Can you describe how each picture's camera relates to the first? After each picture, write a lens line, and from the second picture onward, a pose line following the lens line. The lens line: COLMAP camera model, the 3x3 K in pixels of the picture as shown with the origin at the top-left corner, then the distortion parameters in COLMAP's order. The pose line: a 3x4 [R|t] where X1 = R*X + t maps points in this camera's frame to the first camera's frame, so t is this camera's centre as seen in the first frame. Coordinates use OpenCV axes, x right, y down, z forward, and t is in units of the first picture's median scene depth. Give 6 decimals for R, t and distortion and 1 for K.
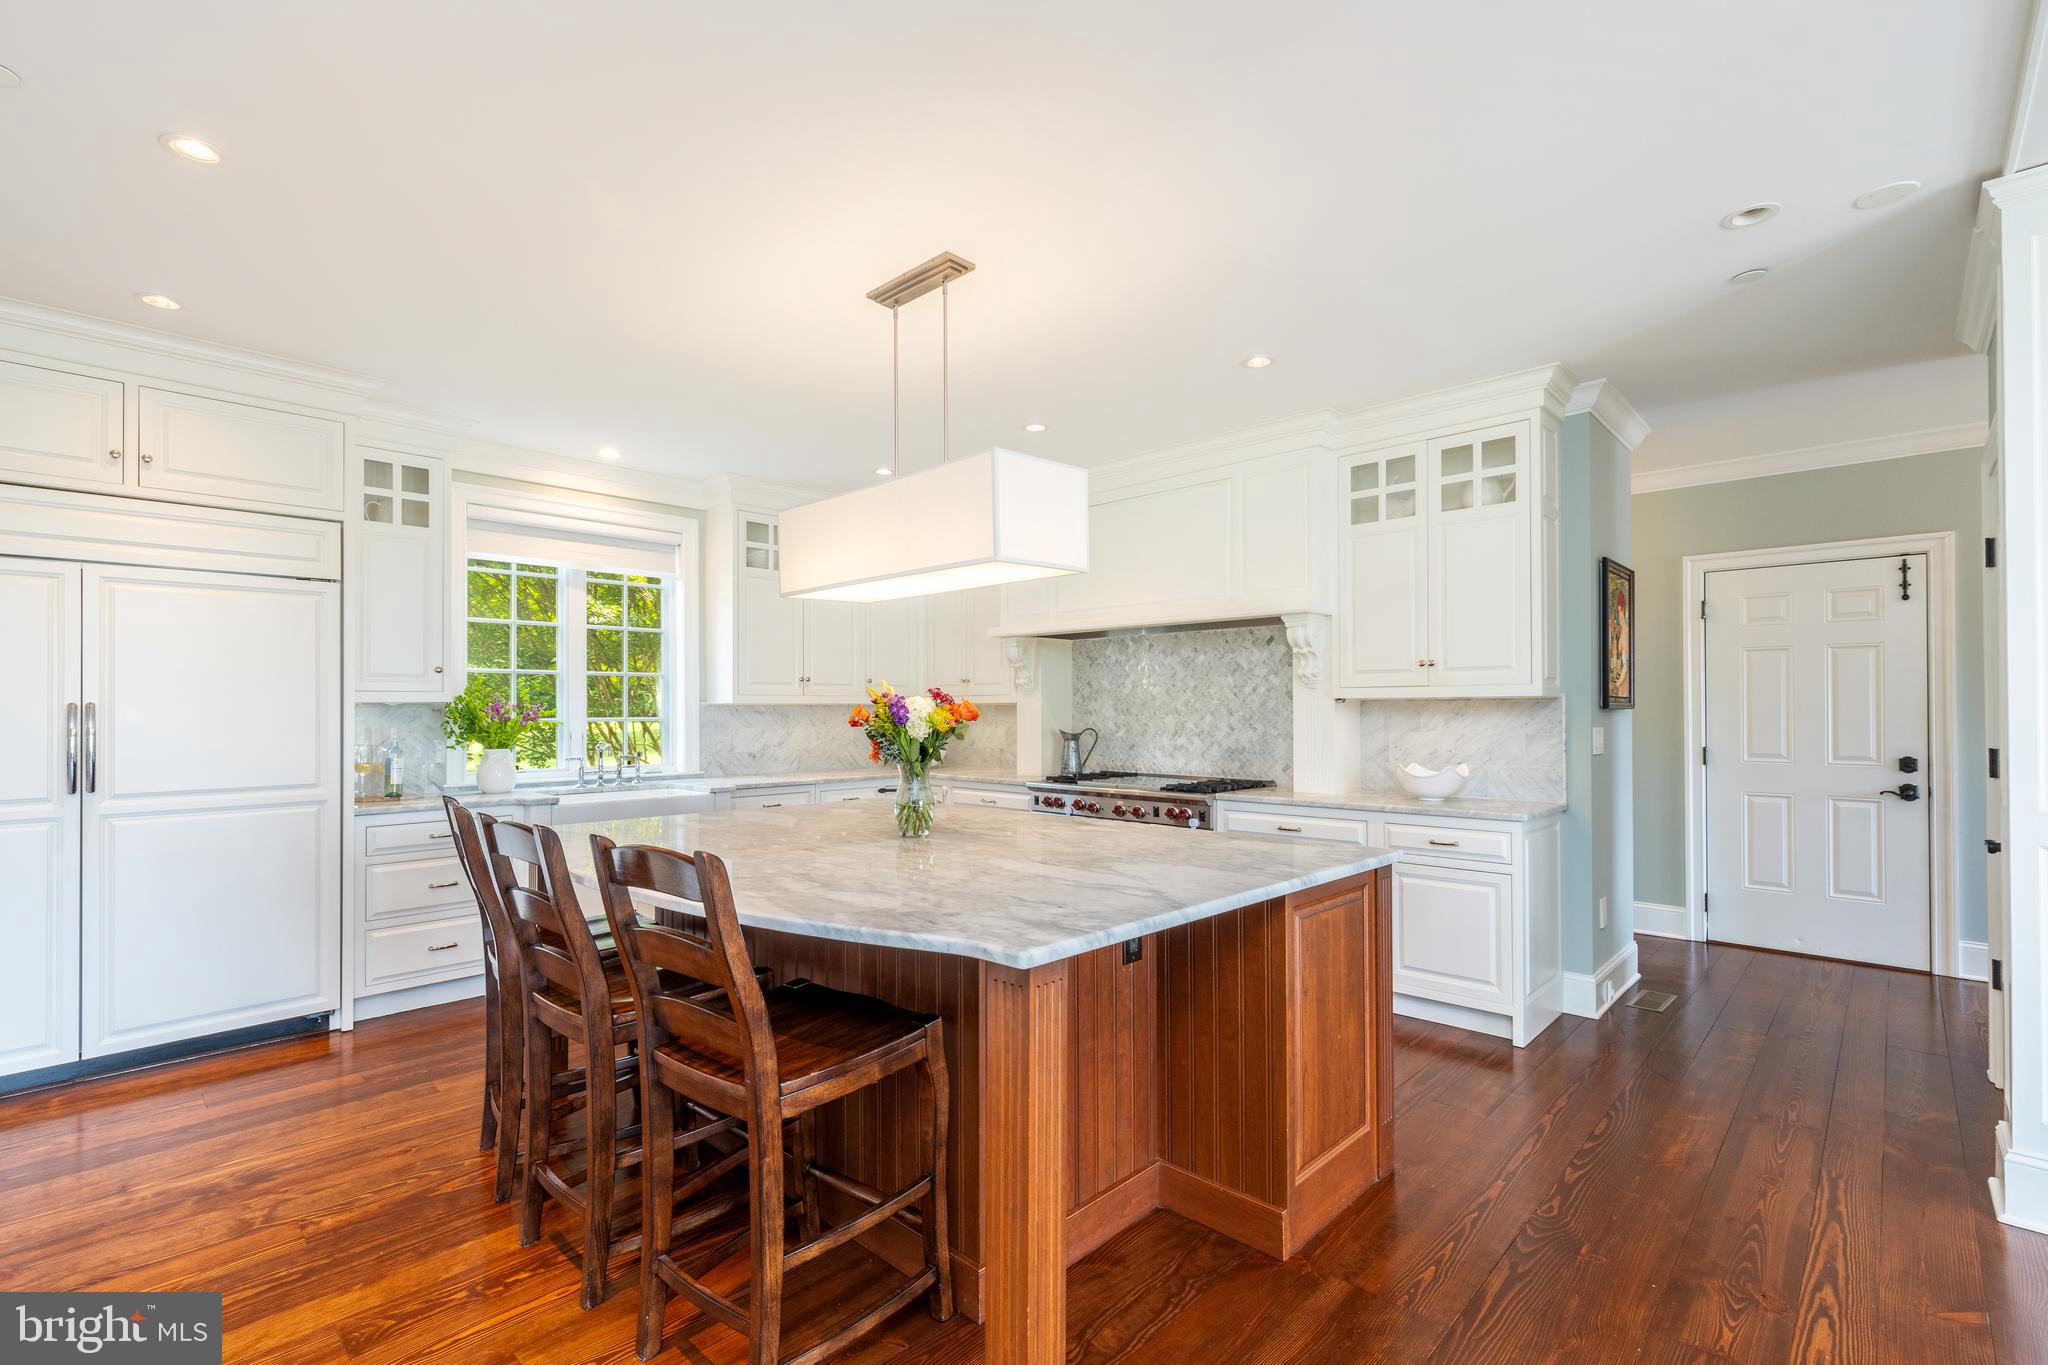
lens RADIAL K [[913.6, 0, 1028.5], [0, 913.6, 691.7], [0, 0, 1]] dist [0.005095, -0.000978]
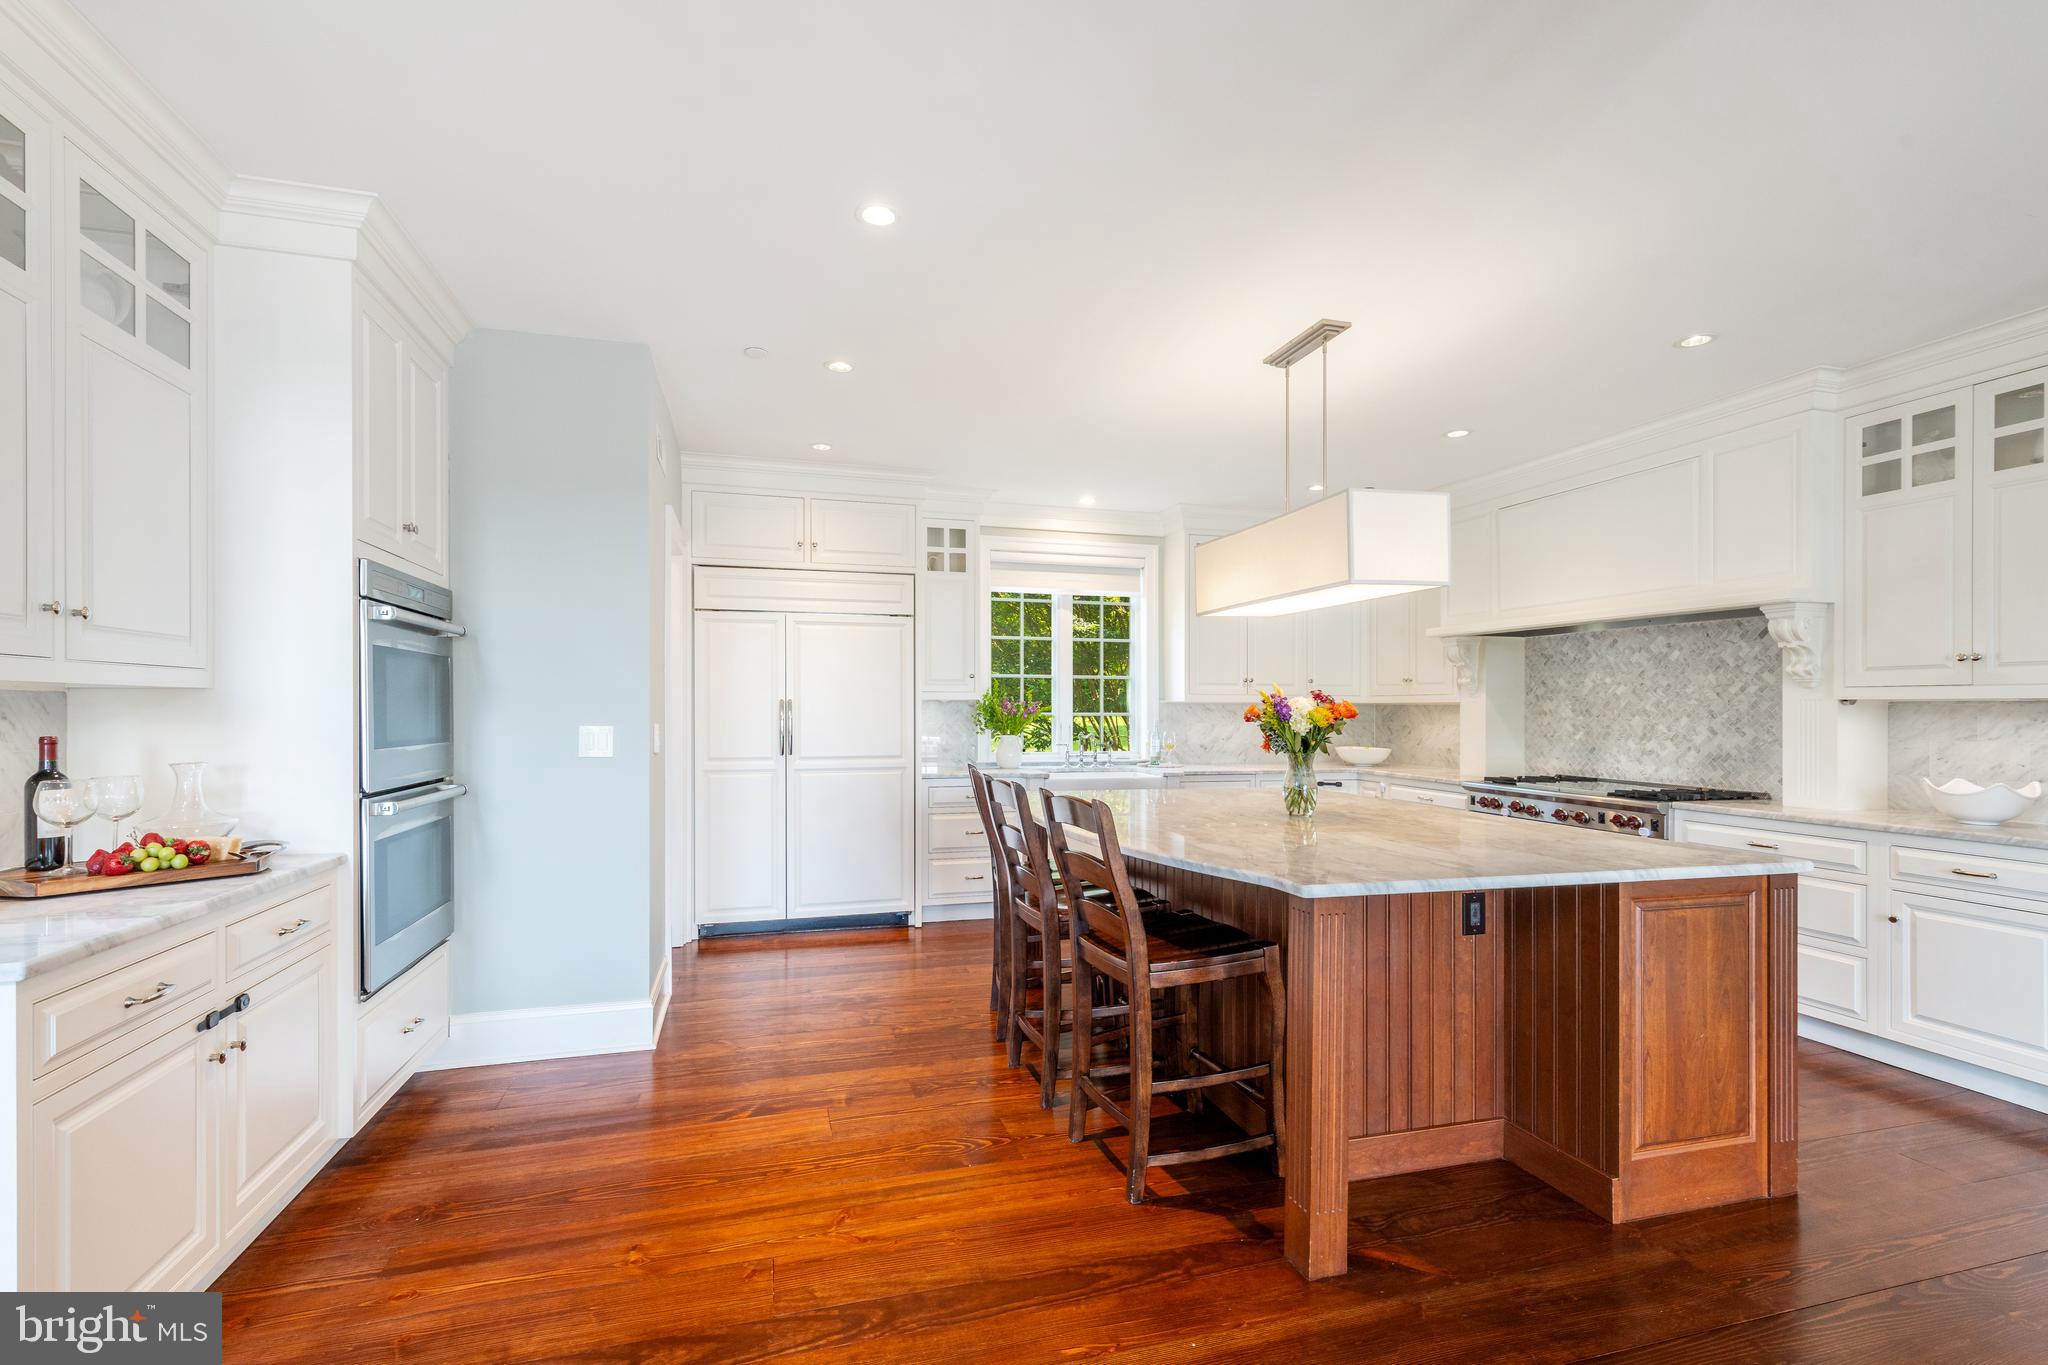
lens RADIAL K [[922.8, 0, 1025.8], [0, 922.8, 697.1], [0, 0, 1]] dist [0.007867, -0.000522]
pose [[0.862669, 0.002216, -0.505763, 0.115033], [0.001952, 0.999968, 0.007710, -0.003118], [0.505764, -0.007638, 0.862638, -0.139581]]
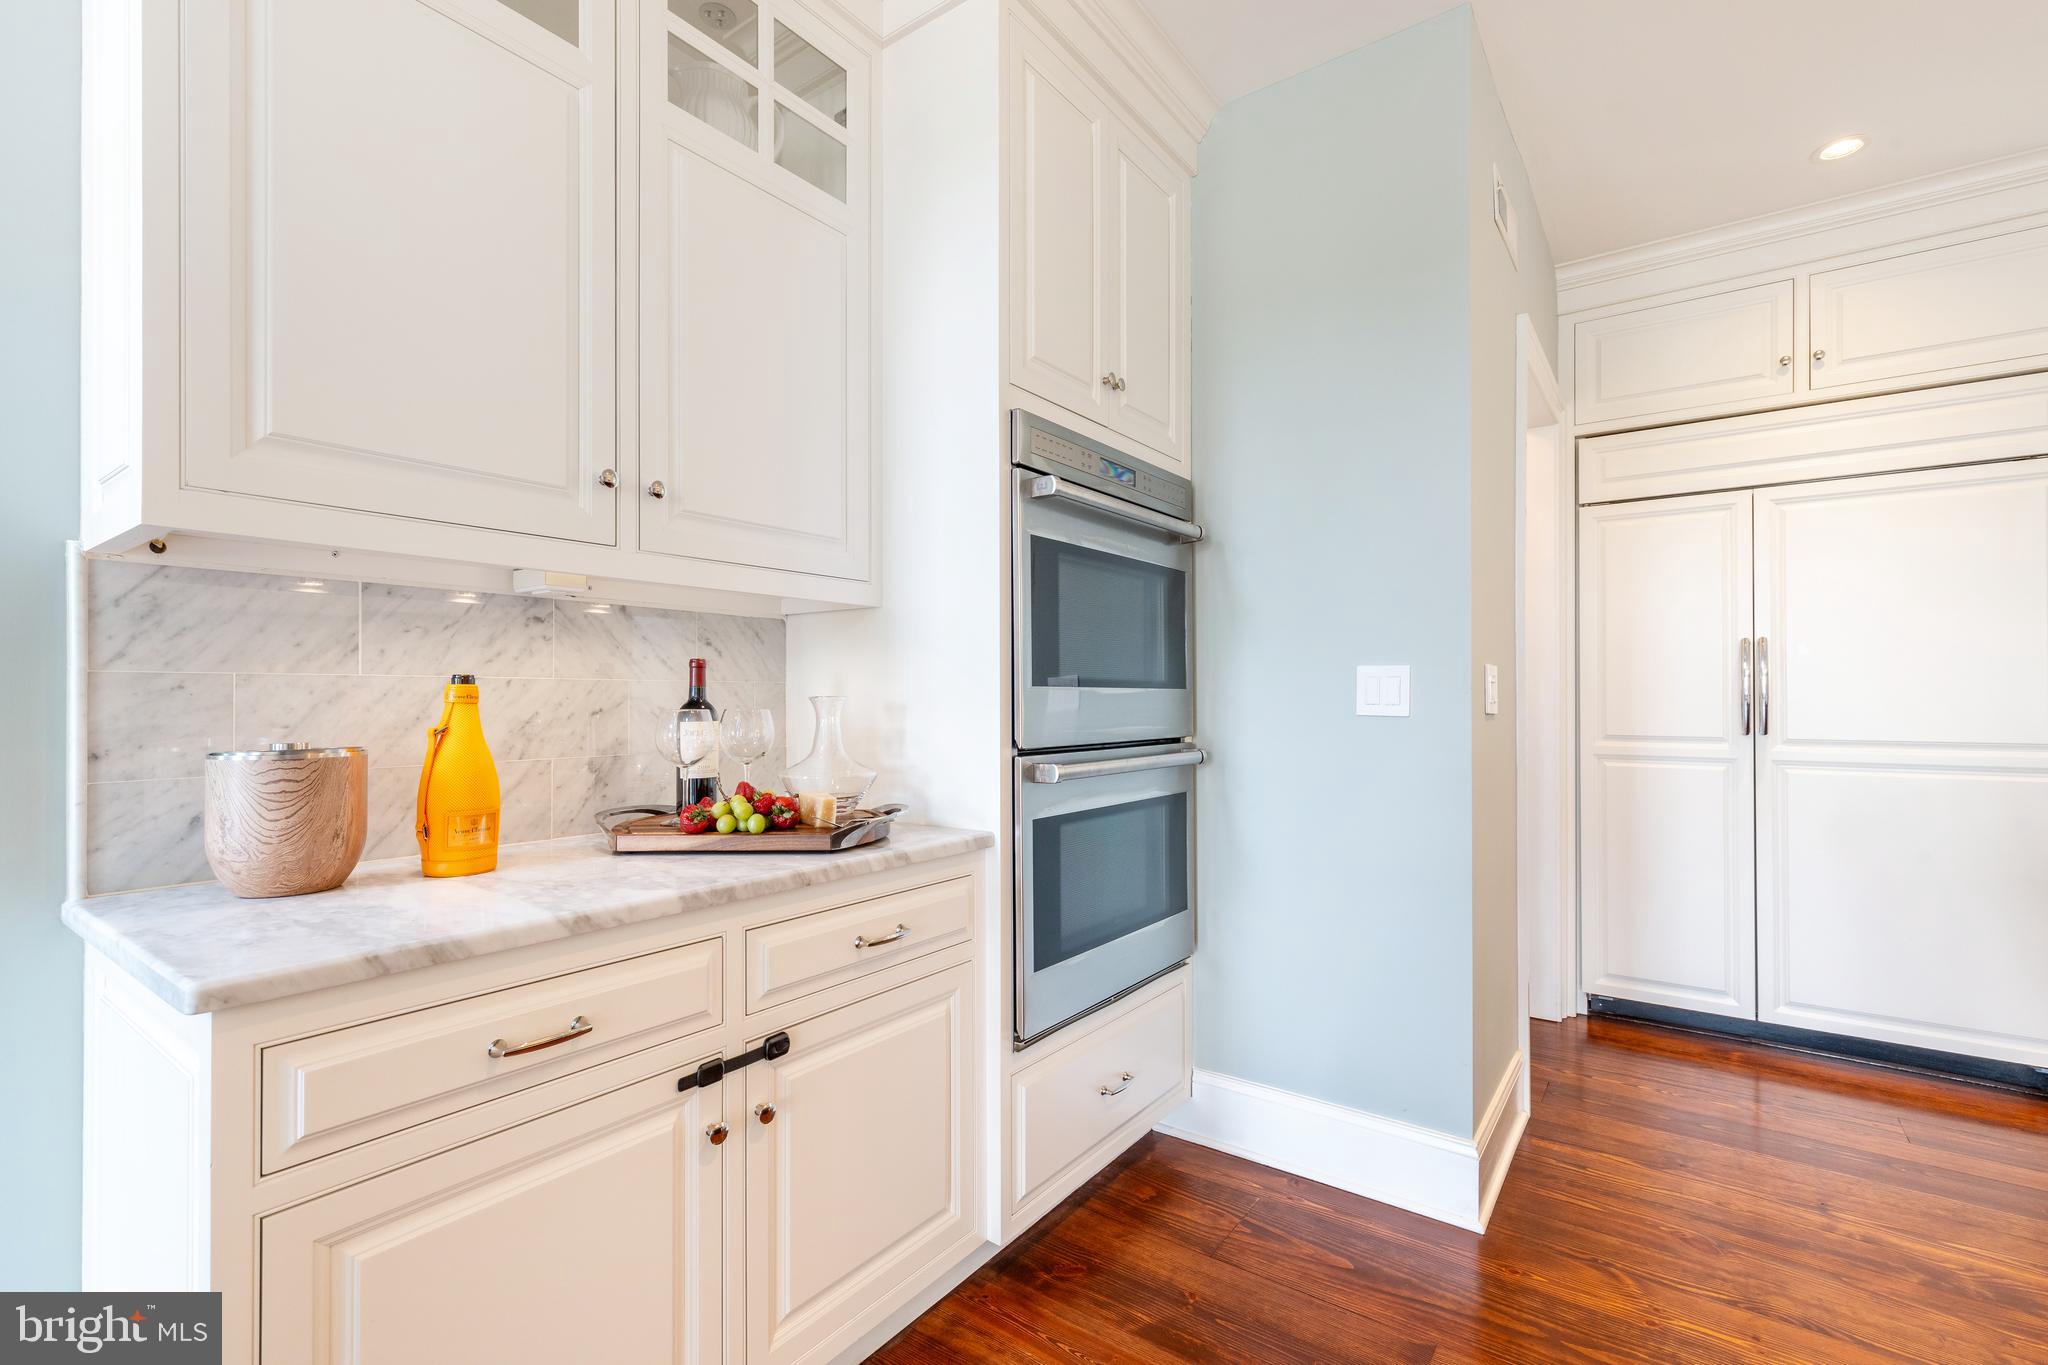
lens RADIAL K [[913.6, 0, 1028.5], [0, 913.6, 691.7], [0, 0, 1]] dist [0.005095, -0.000978]
pose [[0.127037, 0.006868, -0.991874, -0.145875], [0.016211, 0.999828, 0.008999, 0.033000], [0.991765, -0.017222, 0.126904, 0.108270]]
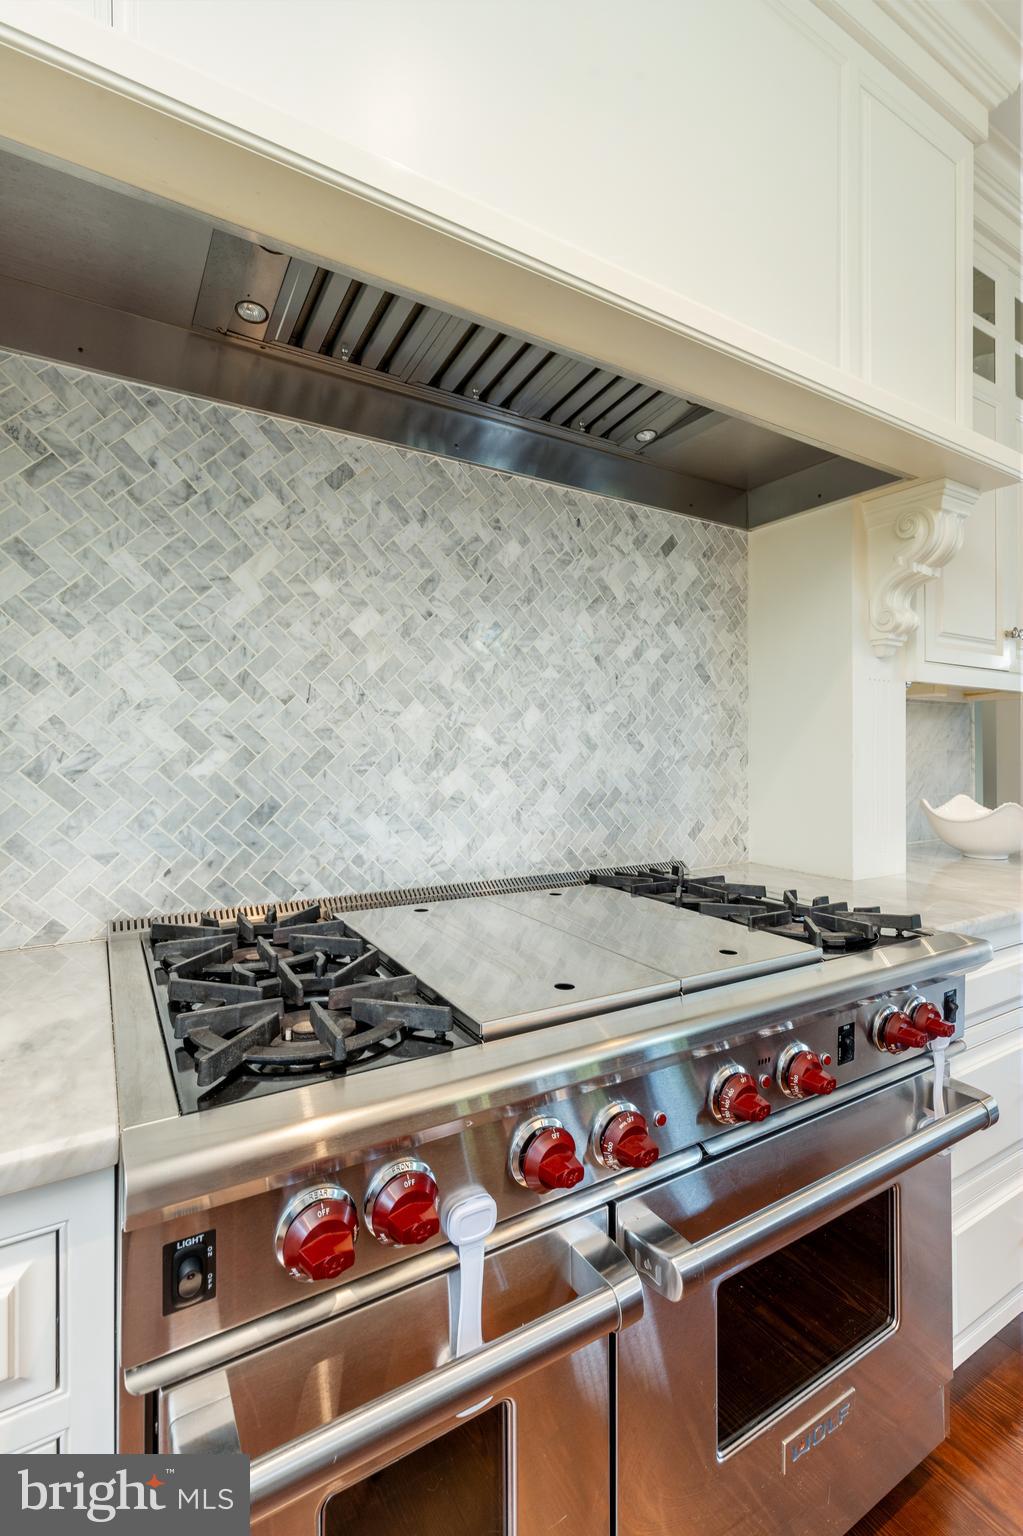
lens RADIAL K [[690.4, 0, 518.0], [0, 690.4, 766.0], [0, 0, 1]] dist [-0.000594, -0.000092]
pose [[0.269349, -0.013289, 0.962951, -0.088277], [-0.021415, 0.999575, 0.019784, 0.050608], [-0.962805, -0.025951, 0.268950, 1.084578]]
